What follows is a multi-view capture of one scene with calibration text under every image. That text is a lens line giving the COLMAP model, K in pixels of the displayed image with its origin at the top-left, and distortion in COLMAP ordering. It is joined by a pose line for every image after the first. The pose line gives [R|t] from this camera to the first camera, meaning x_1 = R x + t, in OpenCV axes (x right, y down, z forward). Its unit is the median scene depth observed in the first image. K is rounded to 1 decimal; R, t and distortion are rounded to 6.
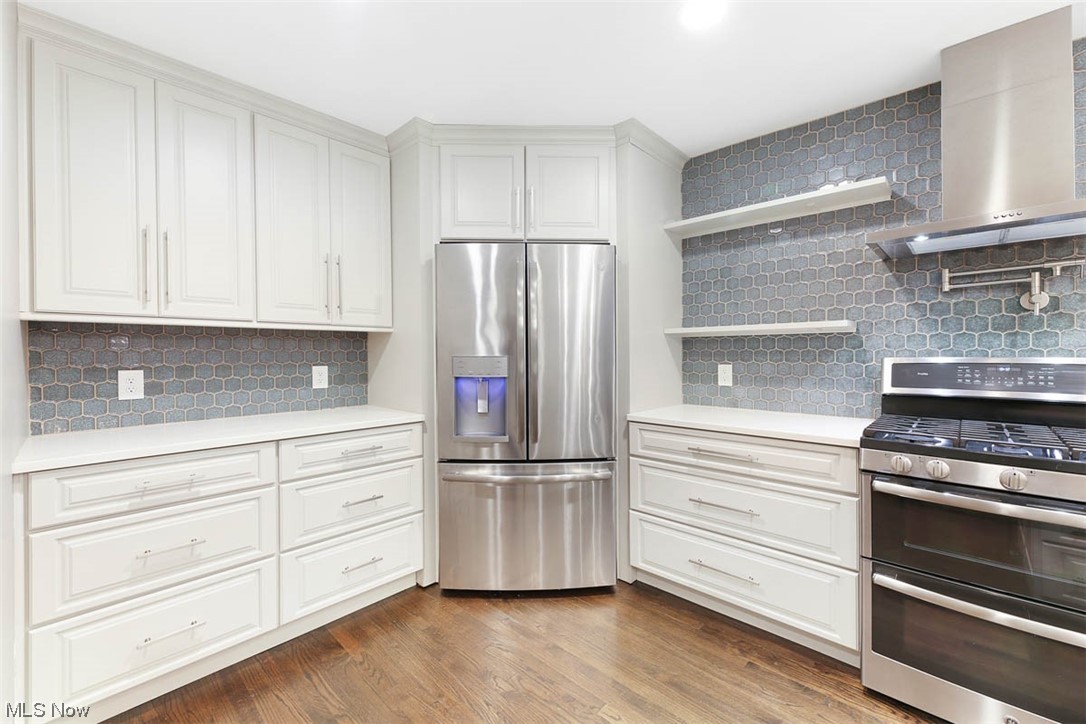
lens RADIAL K [[443.3, 0, 525.2], [0, 443.3, 355.3], [0, 0, 1]] dist [0.001255, 0.000004]
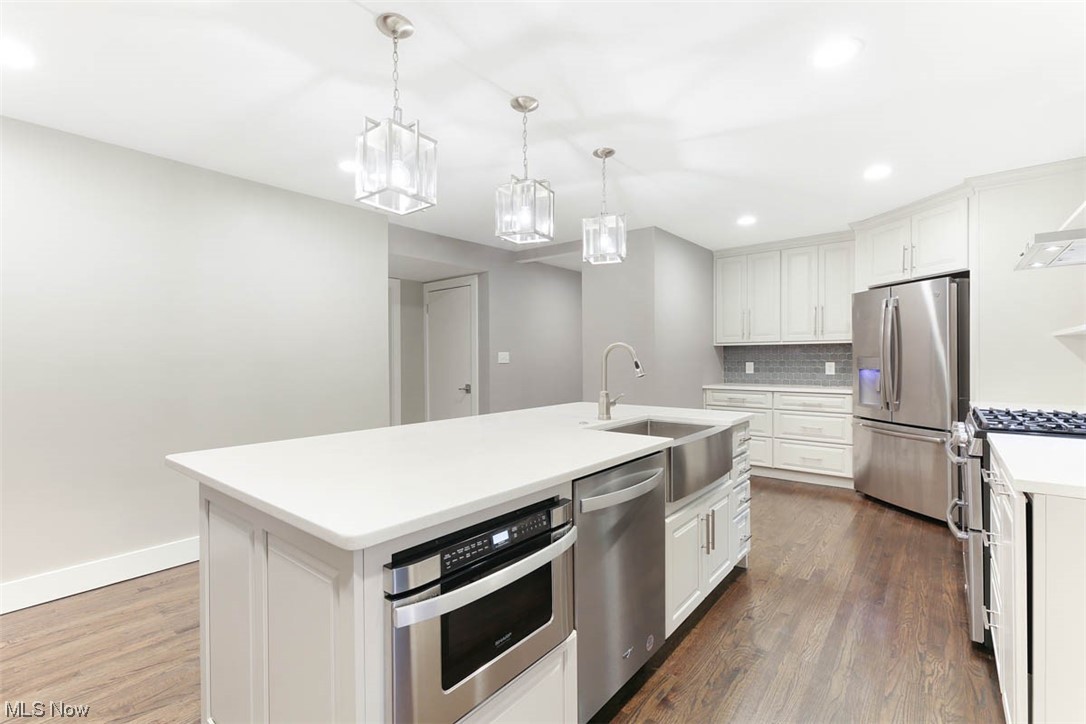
lens RADIAL K [[488.6, 0, 549.1], [0, 488.6, 350.1], [0, 0, 1]] dist [0.000823, 0.000037]
pose [[0.091758, -0.013252, -0.995693, 1.629039], [0.002185, 0.999912, -0.013107, -0.003219], [0.995779, -0.000973, 0.091779, -0.386159]]
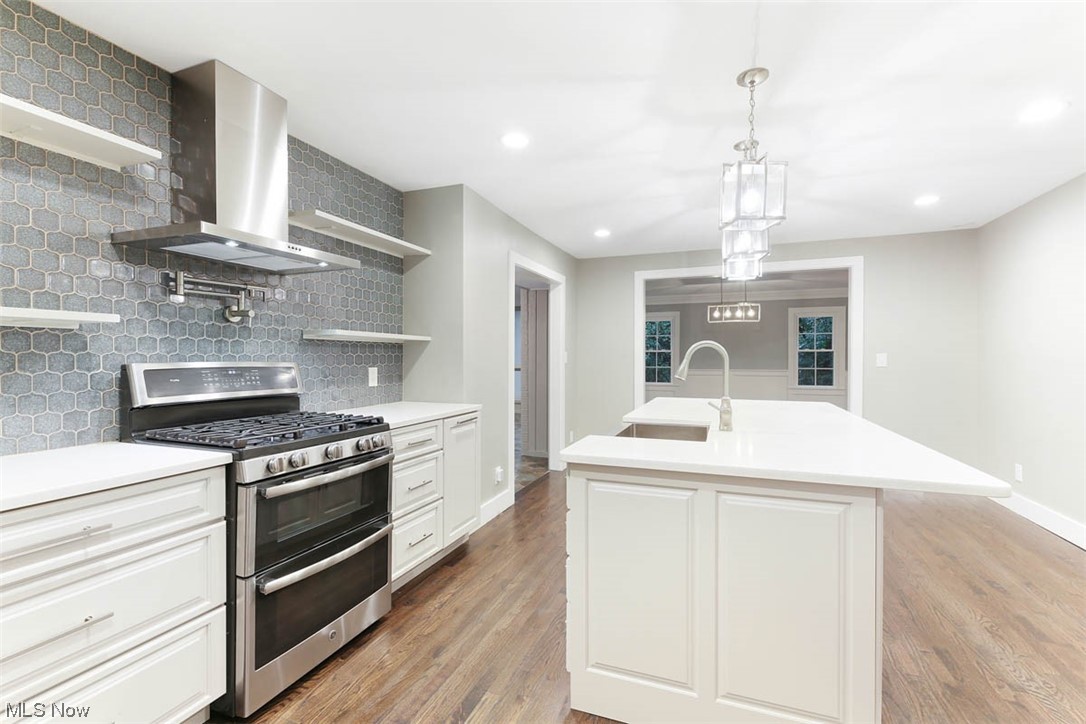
lens RADIAL K [[488.6, 0, 549.1], [0, 488.6, 350.1], [0, 0, 1]] dist [0.000823, 0.000037]
pose [[-0.417304, 0.013925, 0.908660, -0.313380], [0.000765, 0.999888, -0.014972, -0.004896], [-0.908767, -0.005552, -0.417267, 0.610682]]
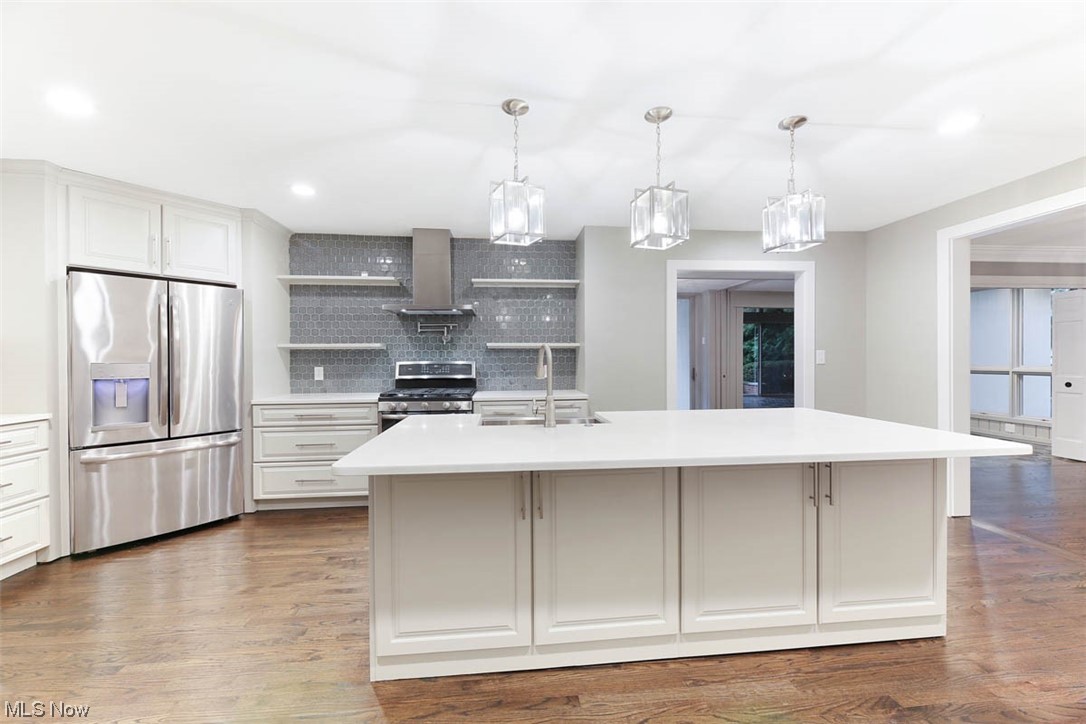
lens RADIAL K [[436.1, 0, 542.8], [0, 436.1, 356.3], [0, 0, 1]] dist [0.003511, 0.000077]
pose [[0.639183, 0.003778, 0.769046, -0.294795], [0.007015, 0.999918, -0.010742, 0.005210], [-0.769023, 0.012261, 0.639104, -0.757494]]
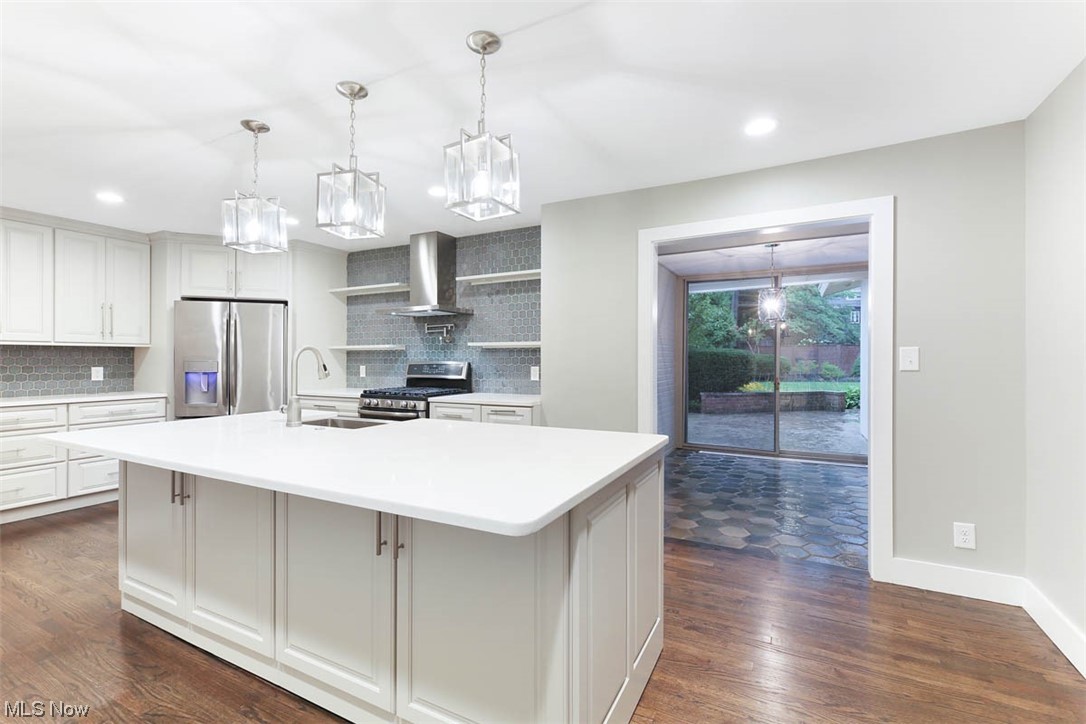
lens RADIAL K [[479.6, 0, 542.7], [0, 479.6, 351.8], [0, 0, 1]] dist [0.000795, 0.000290]
pose [[0.956652, 0.005247, 0.291185, 0.683251], [0.000297, 0.999820, -0.018992, 0.001447], [-0.291232, 0.018255, 0.956478, -1.354319]]
